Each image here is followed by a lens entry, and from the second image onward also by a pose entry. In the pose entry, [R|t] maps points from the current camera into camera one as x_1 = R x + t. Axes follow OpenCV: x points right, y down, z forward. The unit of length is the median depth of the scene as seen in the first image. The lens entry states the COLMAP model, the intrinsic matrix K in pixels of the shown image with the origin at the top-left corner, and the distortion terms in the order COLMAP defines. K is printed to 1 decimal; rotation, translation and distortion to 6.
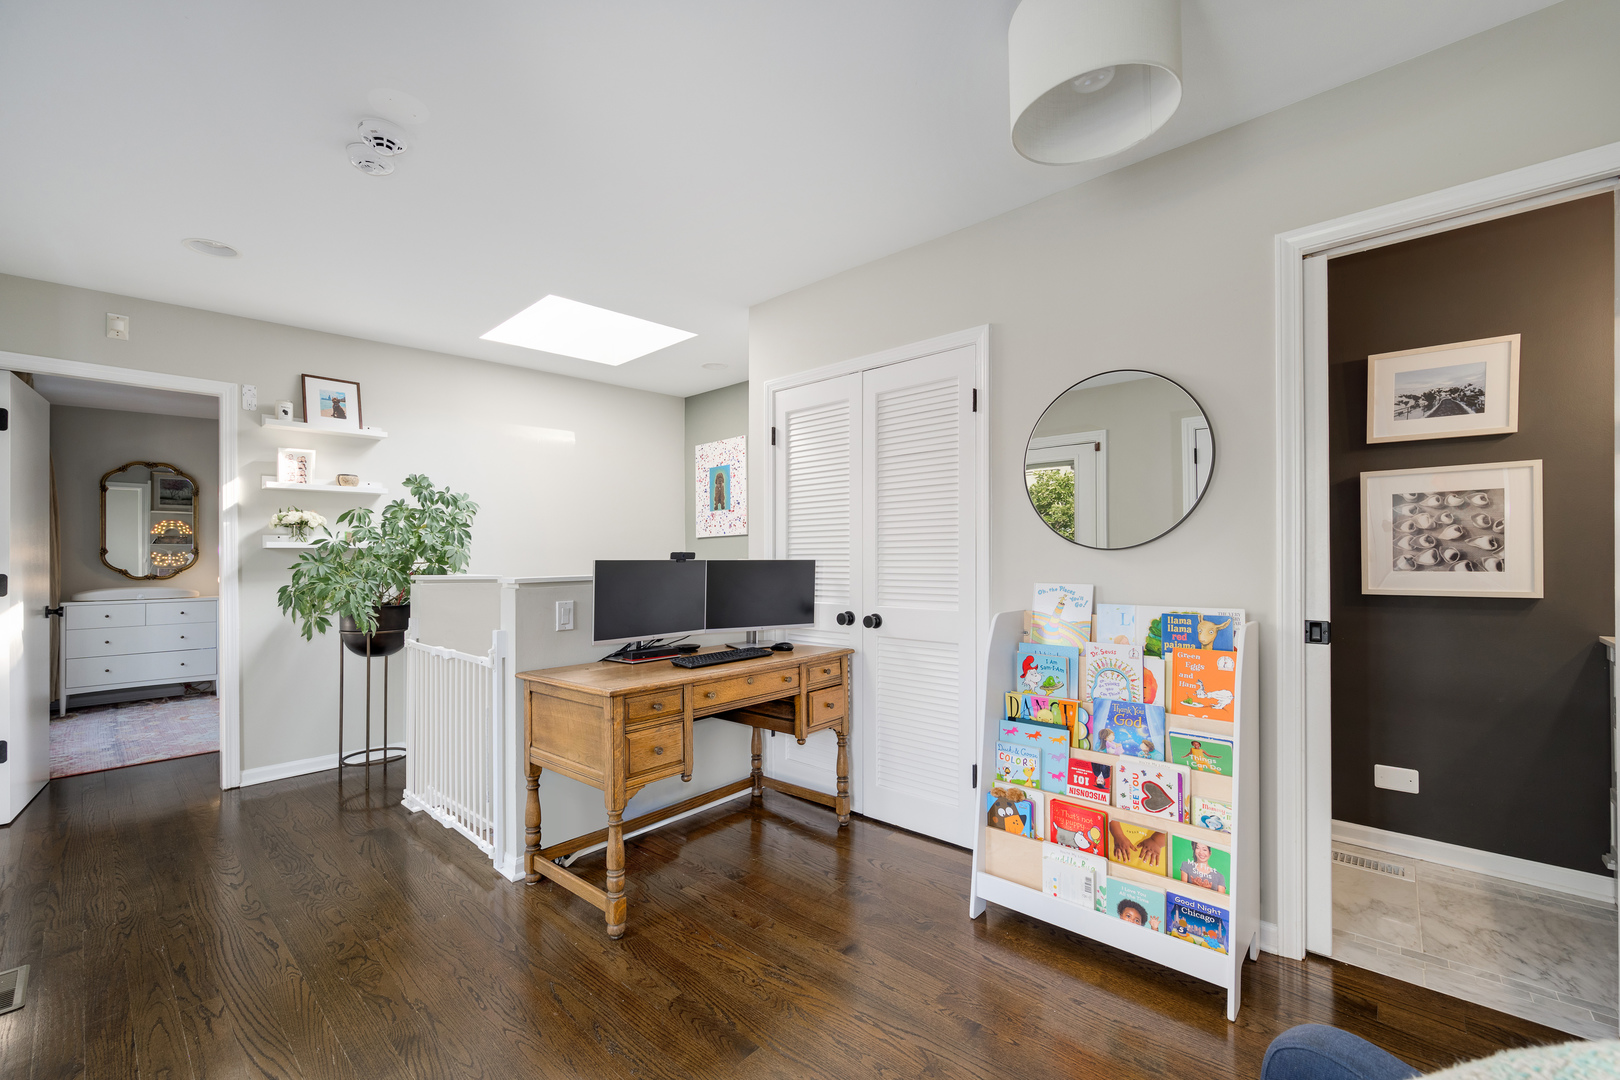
lens RADIAL K [[675.1, 0, 809.0], [0, 675.1, 547.5], [0, 0, 1]] dist [-0.000993, -0.000091]
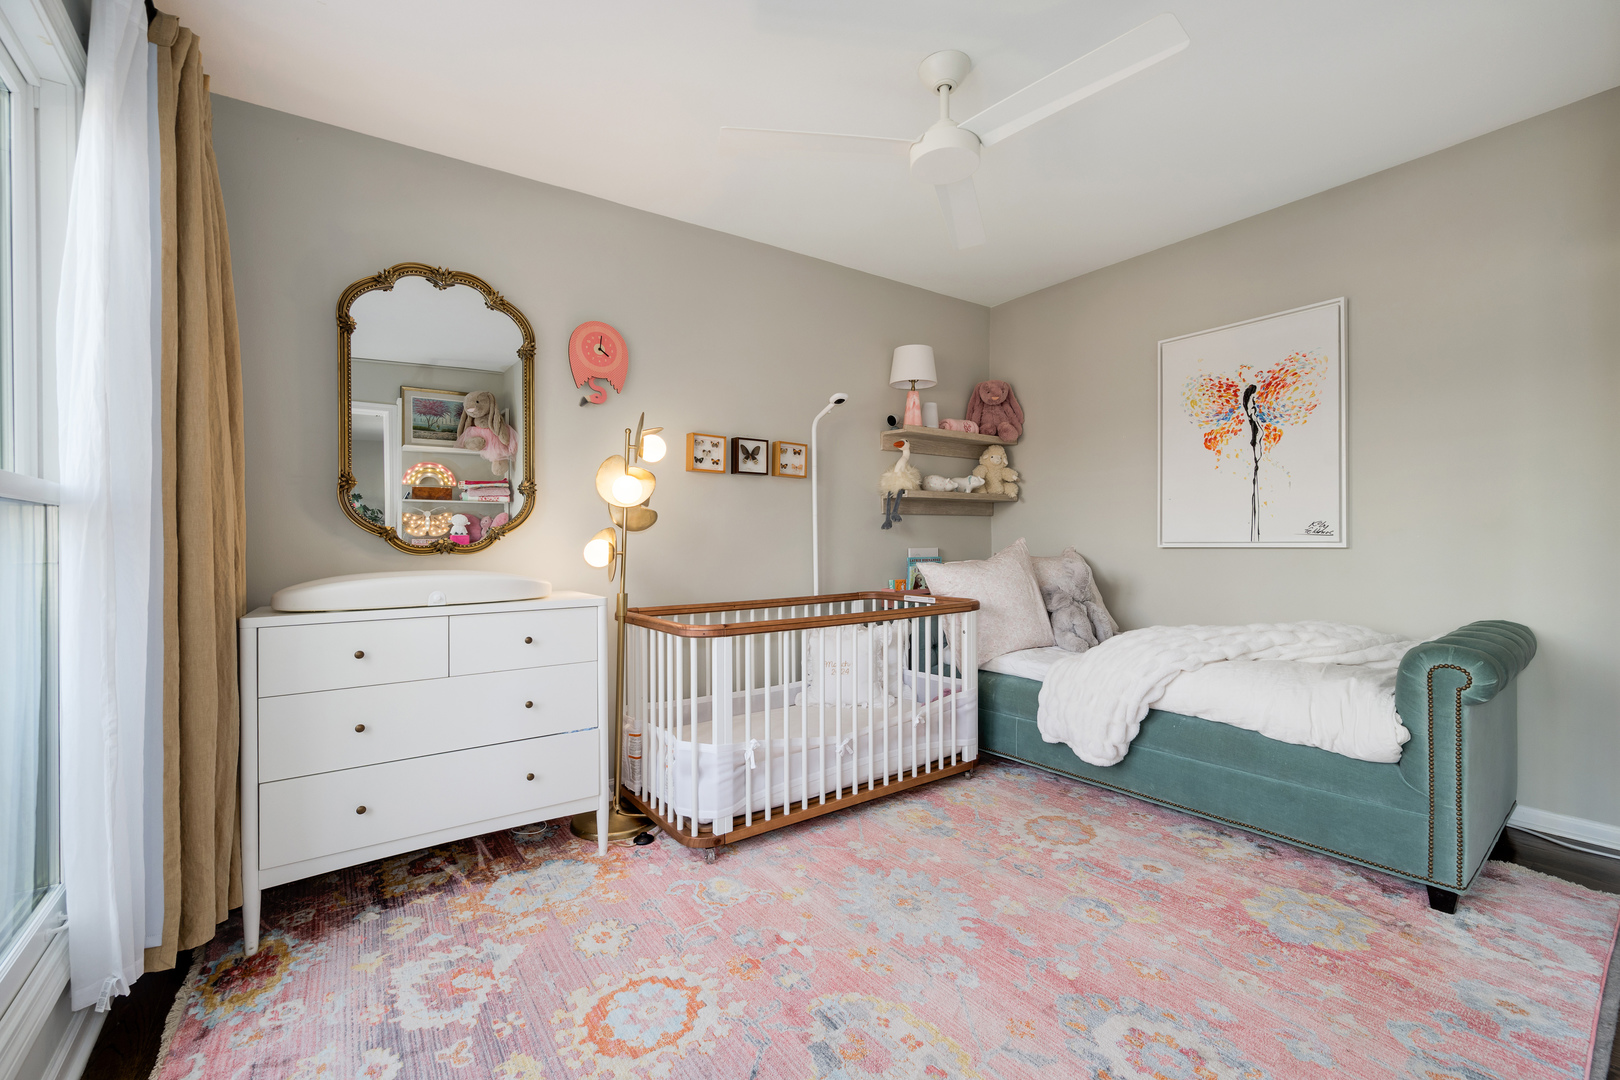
lens RADIAL K [[675.1, 0, 812.0], [0, 675.1, 541.8], [0, 0, 1]] dist [-0.000993, -0.000091]
pose [[0.982177, 0.000957, -0.187953, -0.491800], [0.001967, 0.999880, 0.015372, 0.025297], [0.187945, -0.015468, 0.982058, 0.462251]]
